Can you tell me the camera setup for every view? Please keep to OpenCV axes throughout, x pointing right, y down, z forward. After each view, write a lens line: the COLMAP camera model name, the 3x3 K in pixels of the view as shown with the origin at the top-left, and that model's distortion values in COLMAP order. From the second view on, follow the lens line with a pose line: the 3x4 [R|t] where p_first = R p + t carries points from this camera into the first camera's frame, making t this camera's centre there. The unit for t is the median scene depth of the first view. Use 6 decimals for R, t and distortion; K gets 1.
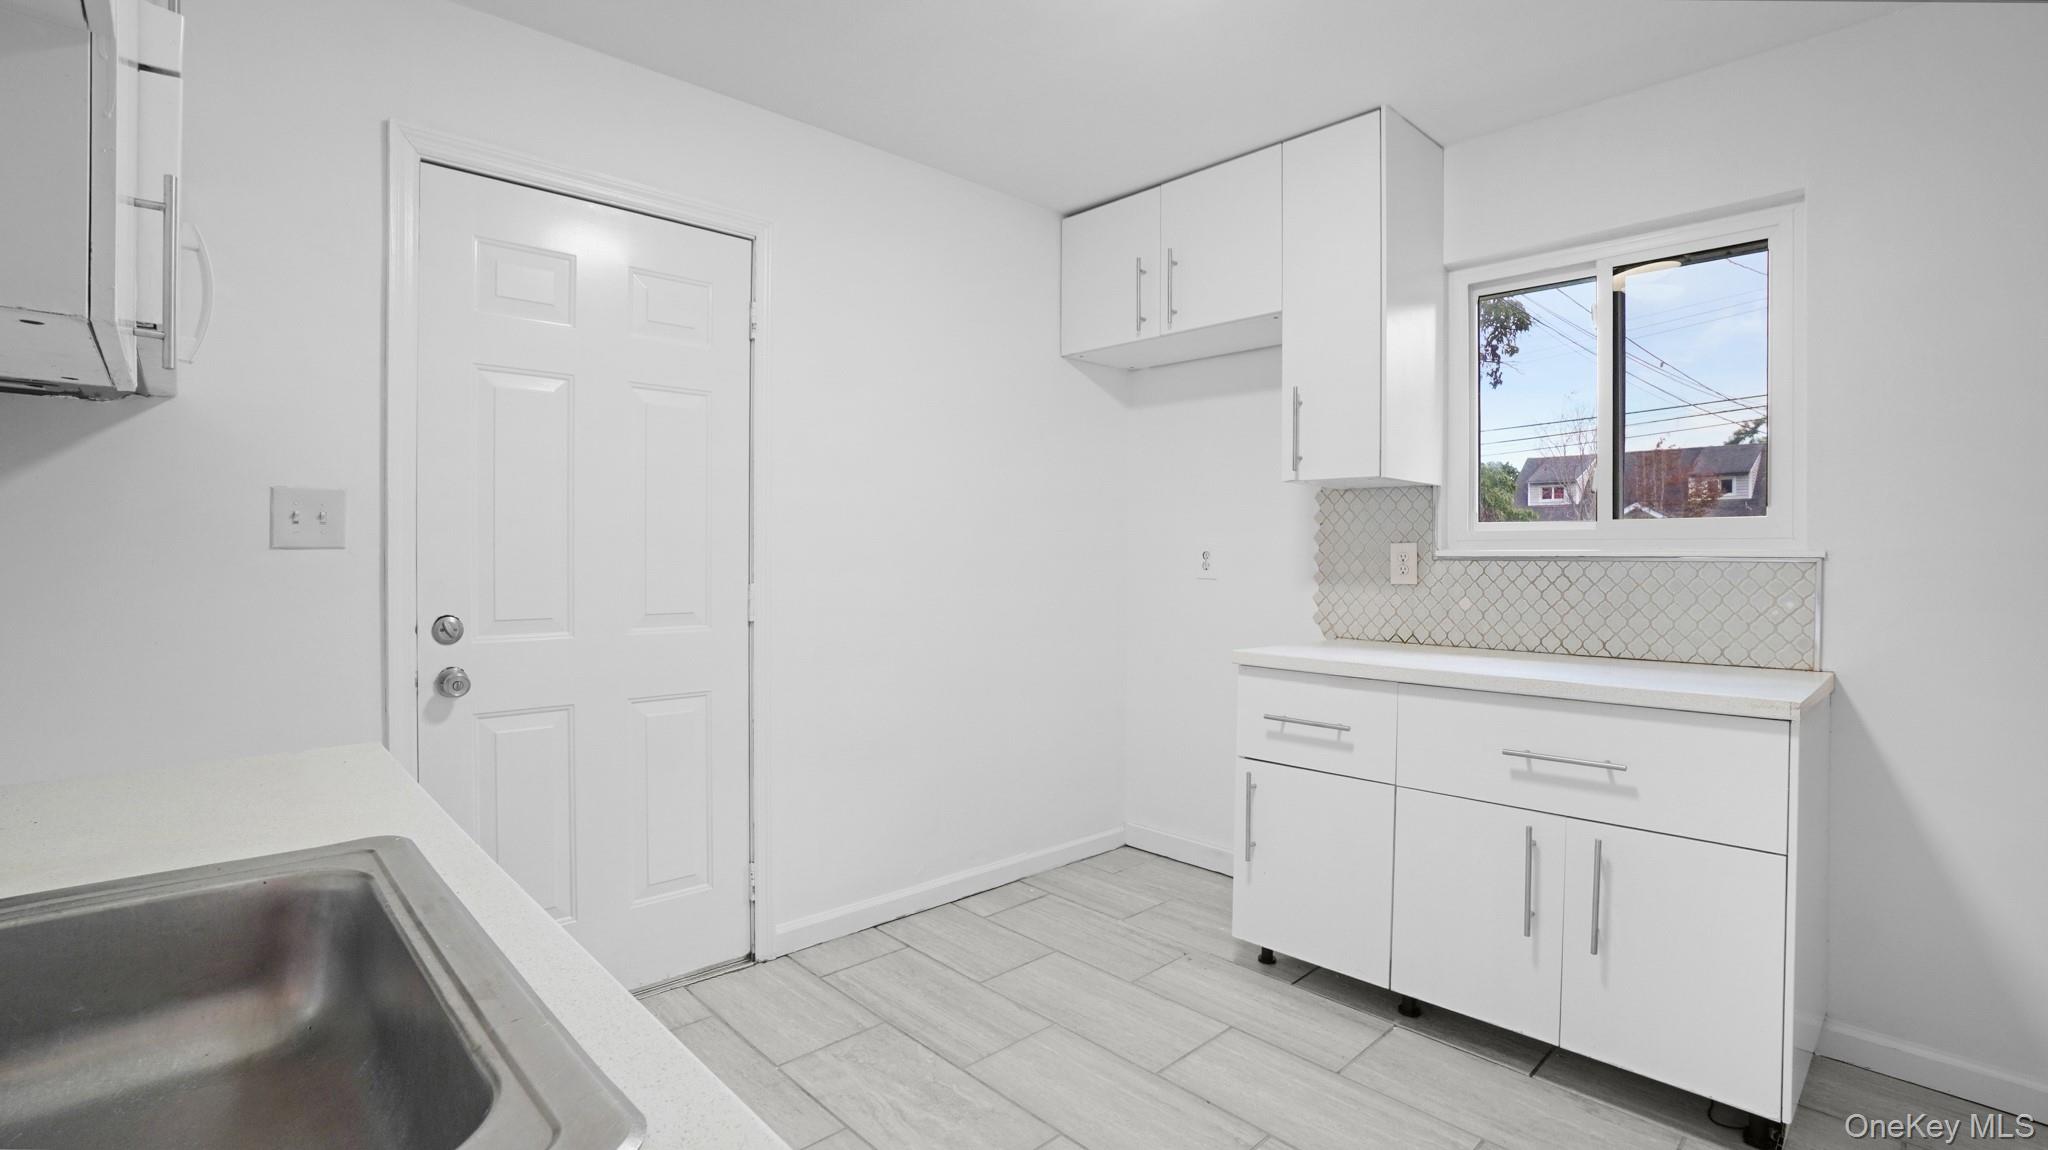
lens RADIAL K [[931.5, 0, 1020.0], [0, 931.5, 566.6], [0, 0, 1]] dist [-0.000470, 0.000319]
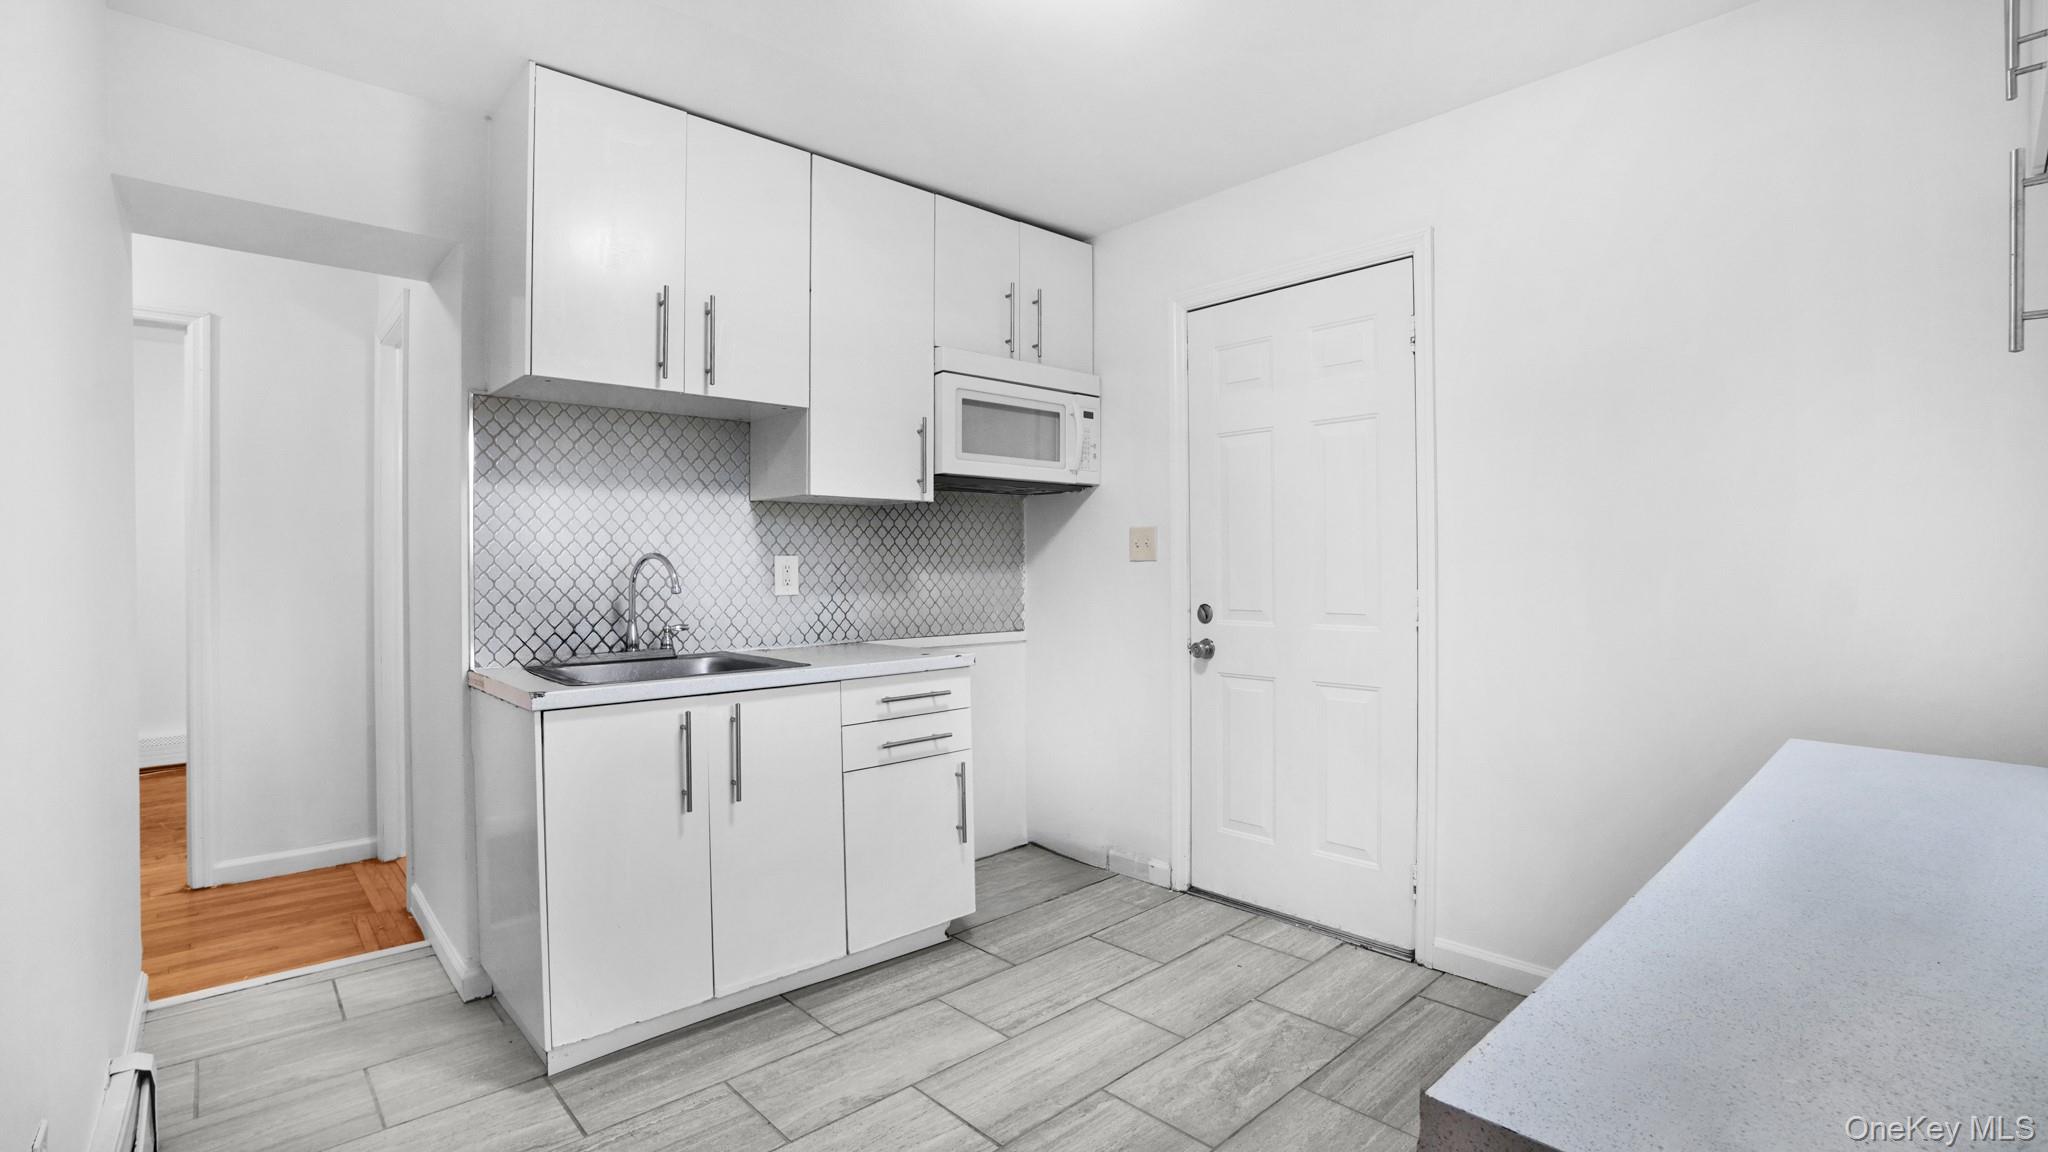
lens RADIAL K [[931.5, 0, 1020.6], [0, 931.5, 577.0], [0, 0, 1]] dist [-0.000470, 0.000319]
pose [[0.006460, 0.009081, -0.999938, 0.881187], [-0.002926, 0.999955, 0.009062, -0.004453], [0.999975, 0.002867, 0.006486, 0.676790]]
